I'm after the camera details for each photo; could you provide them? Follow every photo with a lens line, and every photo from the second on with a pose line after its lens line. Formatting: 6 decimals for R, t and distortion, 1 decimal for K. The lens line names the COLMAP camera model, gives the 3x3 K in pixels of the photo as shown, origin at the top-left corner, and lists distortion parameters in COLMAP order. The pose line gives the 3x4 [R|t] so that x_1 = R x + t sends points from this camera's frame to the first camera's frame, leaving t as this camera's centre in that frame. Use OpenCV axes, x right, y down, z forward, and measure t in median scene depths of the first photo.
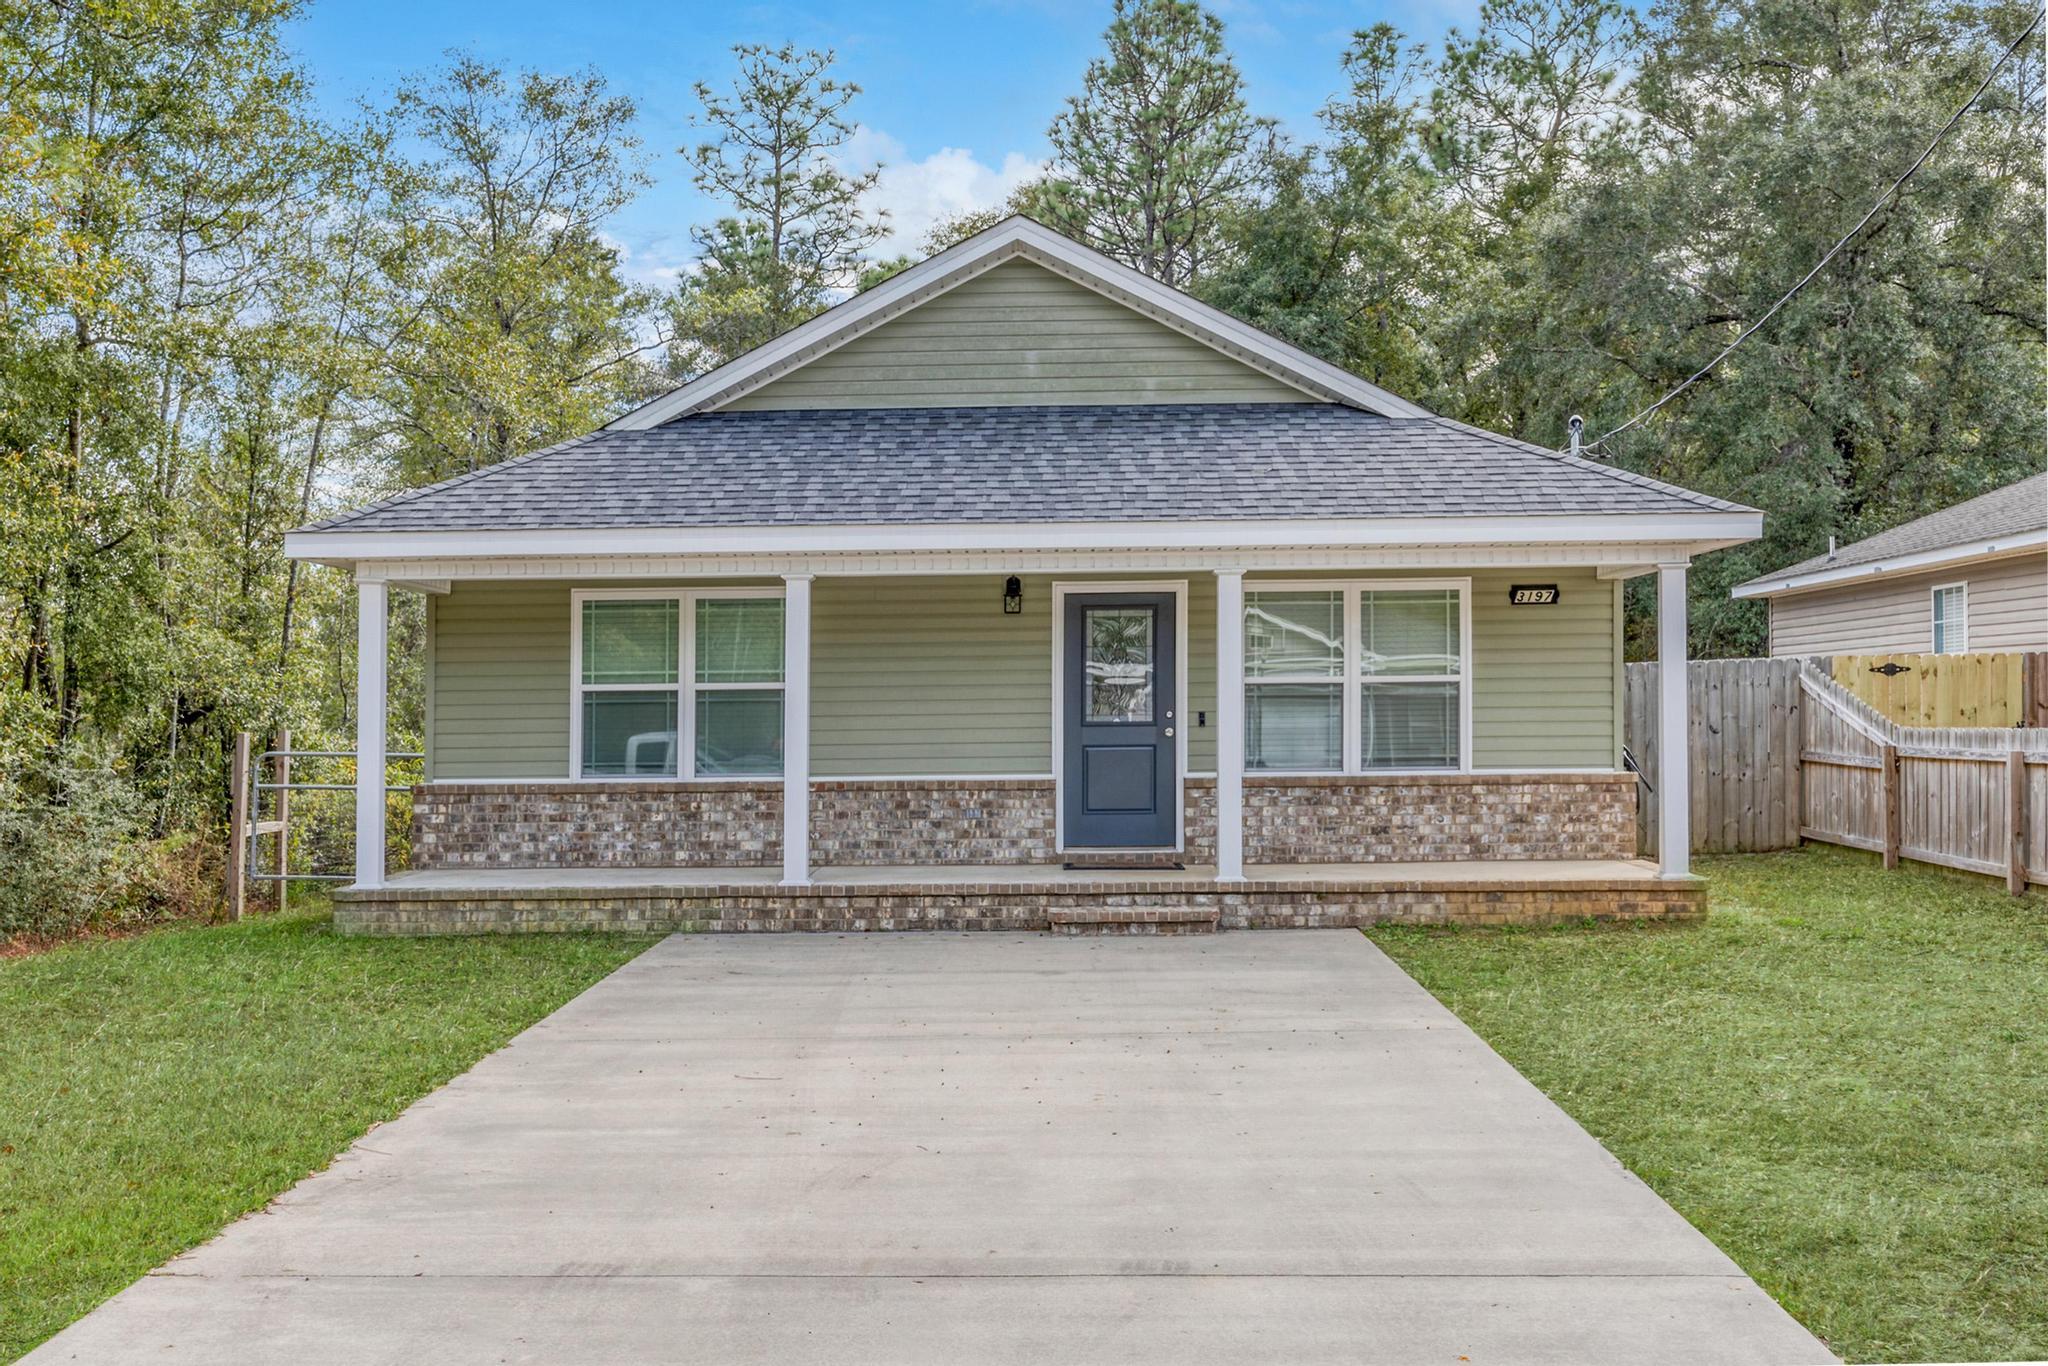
lens RADIAL K [[2313.0, 0, 1024.0], [0, 2313.0, 683.0], [0, 0, 1]] dist [-0.002405, 0.012788]
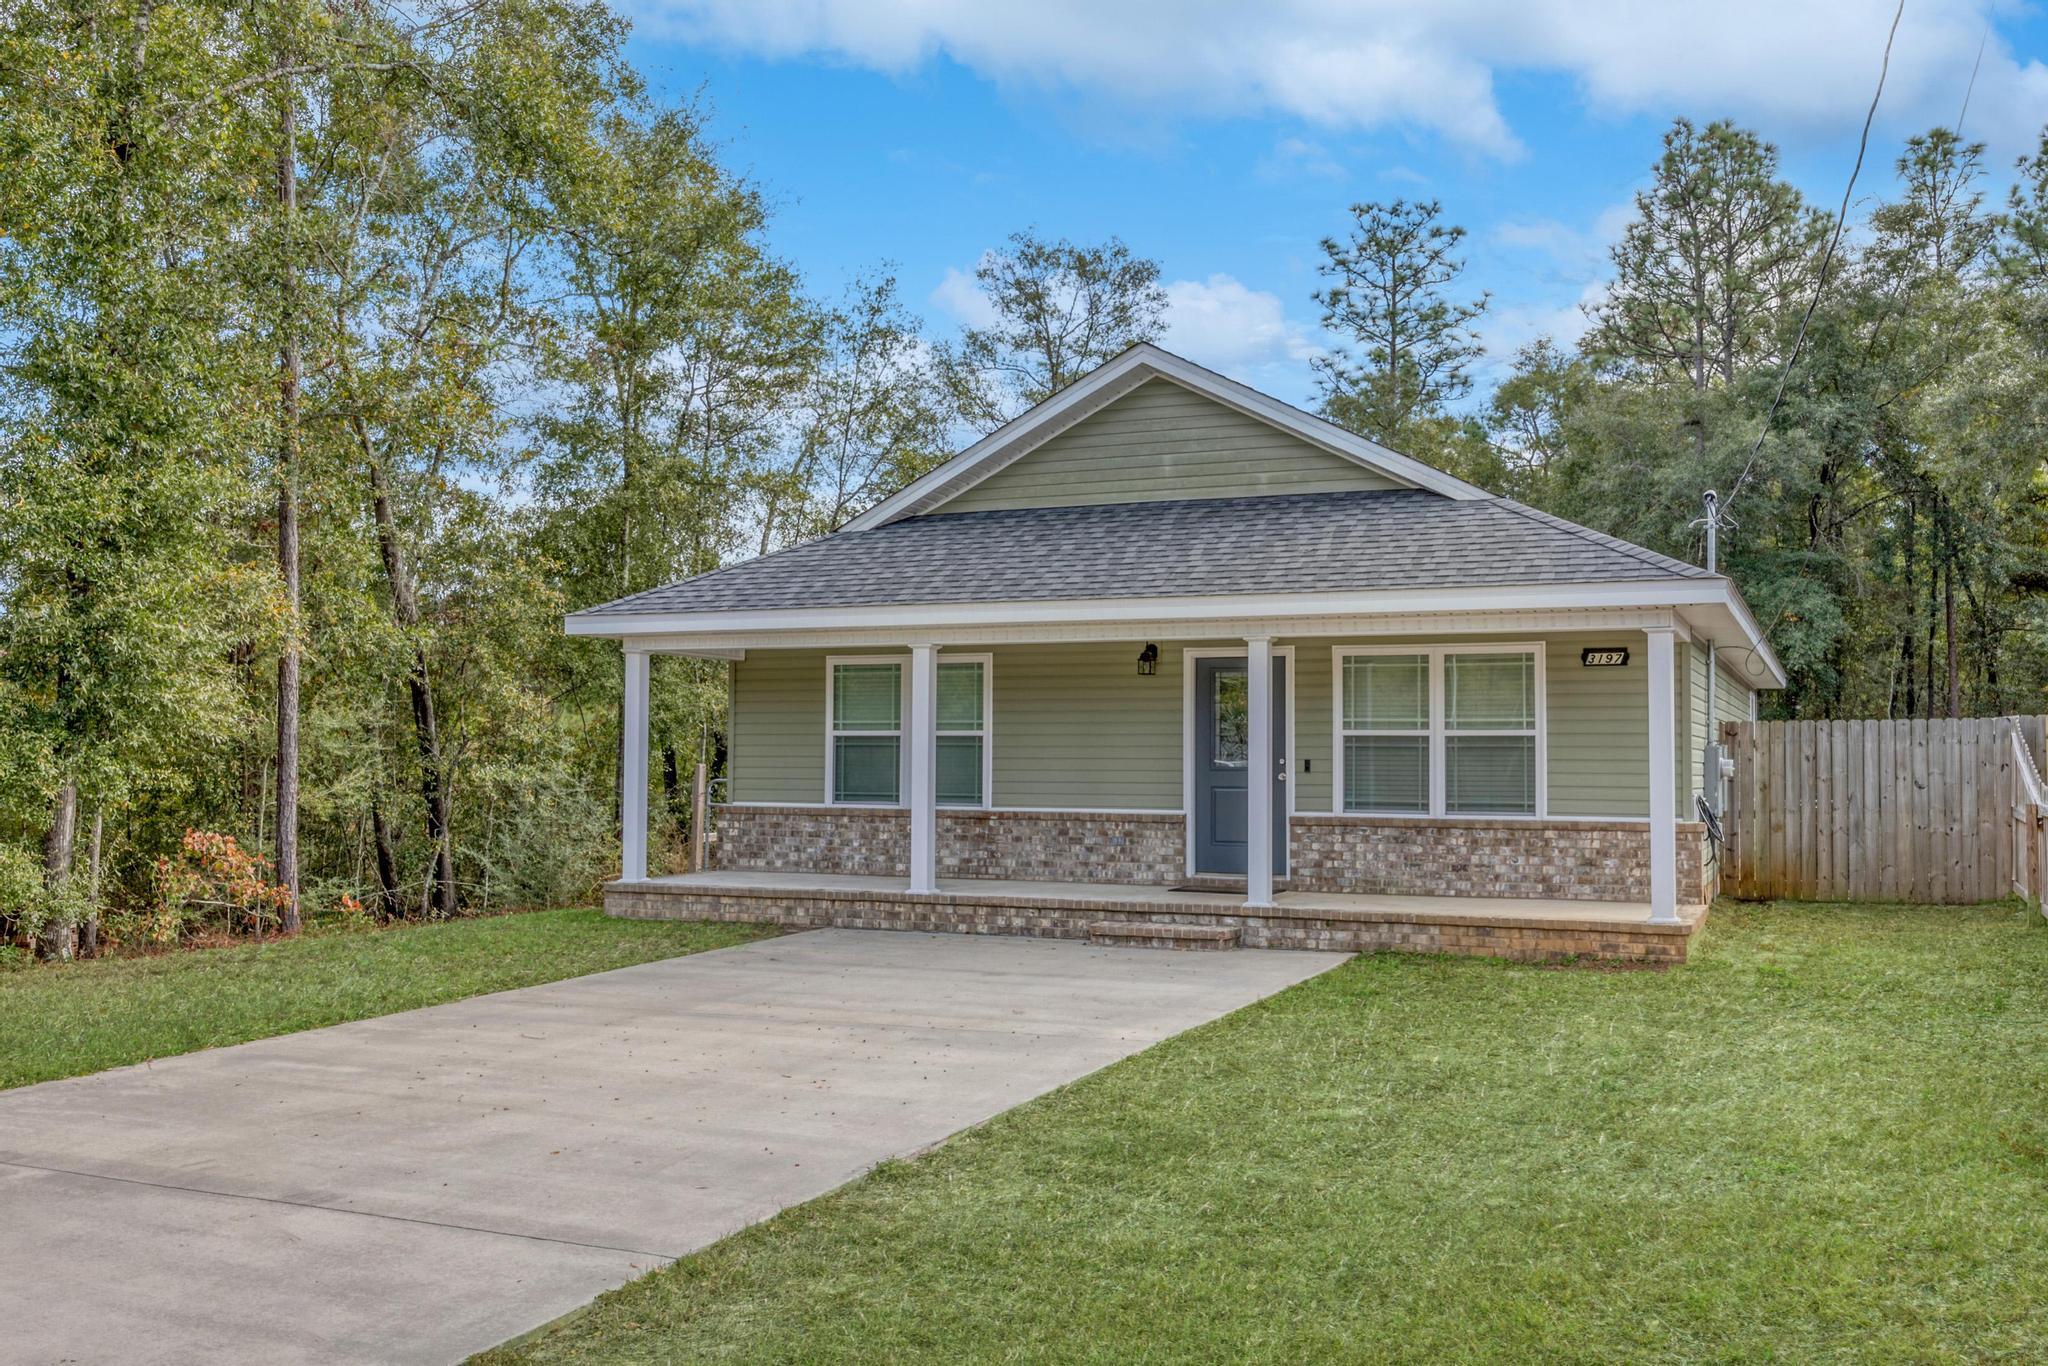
lens RADIAL K [[1889.8, 0, 1024.0], [0, 1889.8, 683.0], [0, 0, 1]] dist [0.000626, 0.001249]
pose [[0.925133, 0.000600, -0.379642, 0.305906], [-0.009973, 0.999692, -0.022721, -0.002906], [0.379511, 0.024806, 0.924855, 0.072001]]
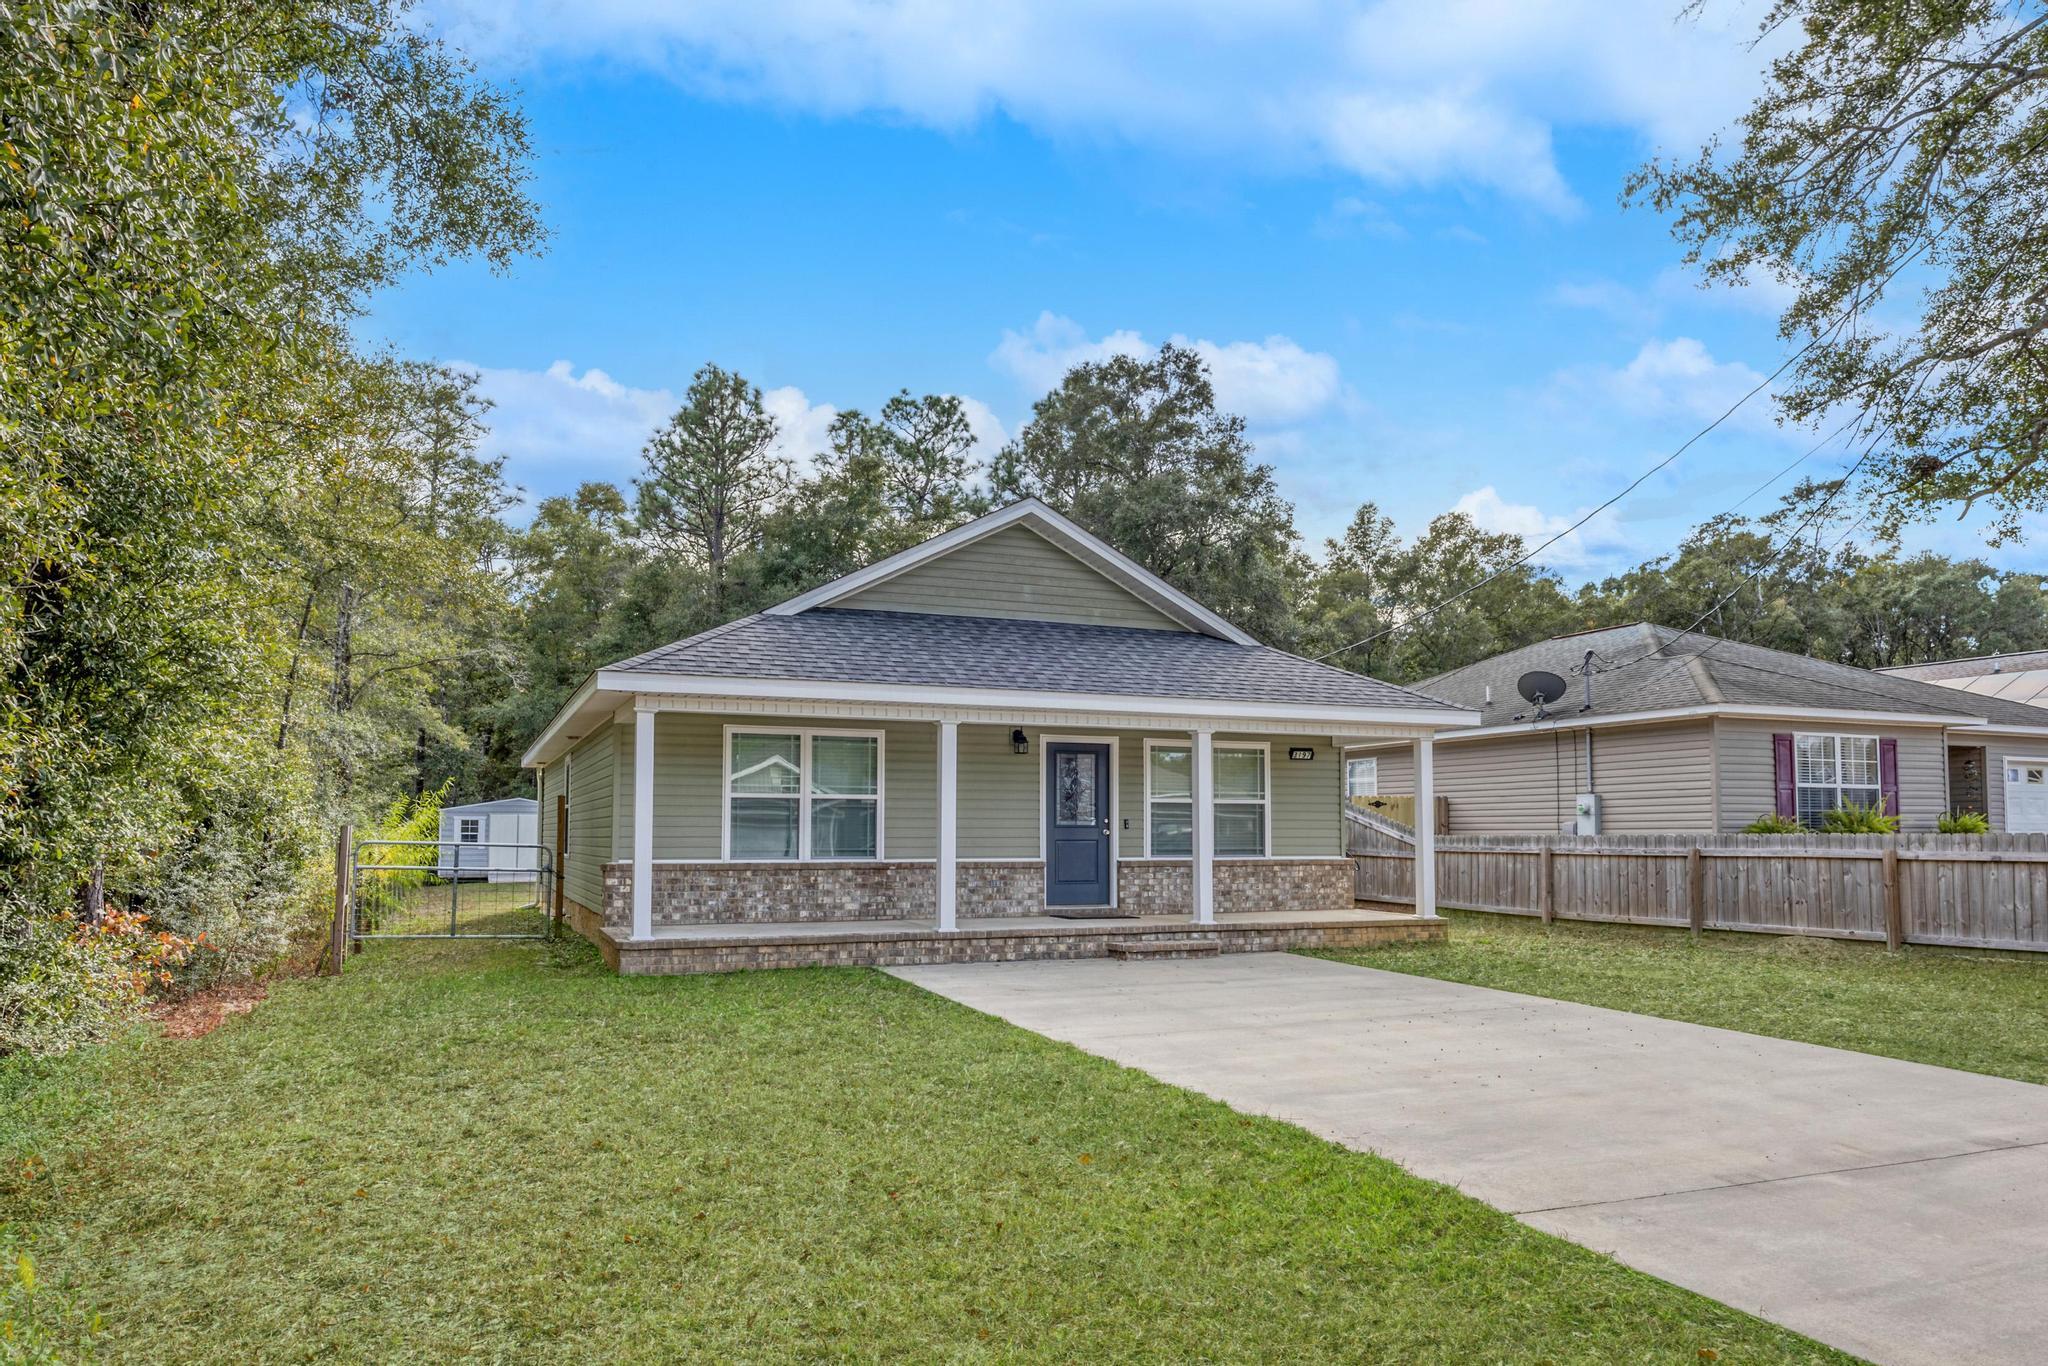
lens RADIAL K [[1380.8, 0, 1085.7], [0, 1380.8, 784.2], [0, 0, 1]] dist [-0.000083, -0.000434]
pose [[0.903082, 0.027519, 0.428586, -0.360292], [-0.017469, 0.999473, -0.027366, 0.014816], [-0.429113, 0.017226, 0.903087, 0.152666]]
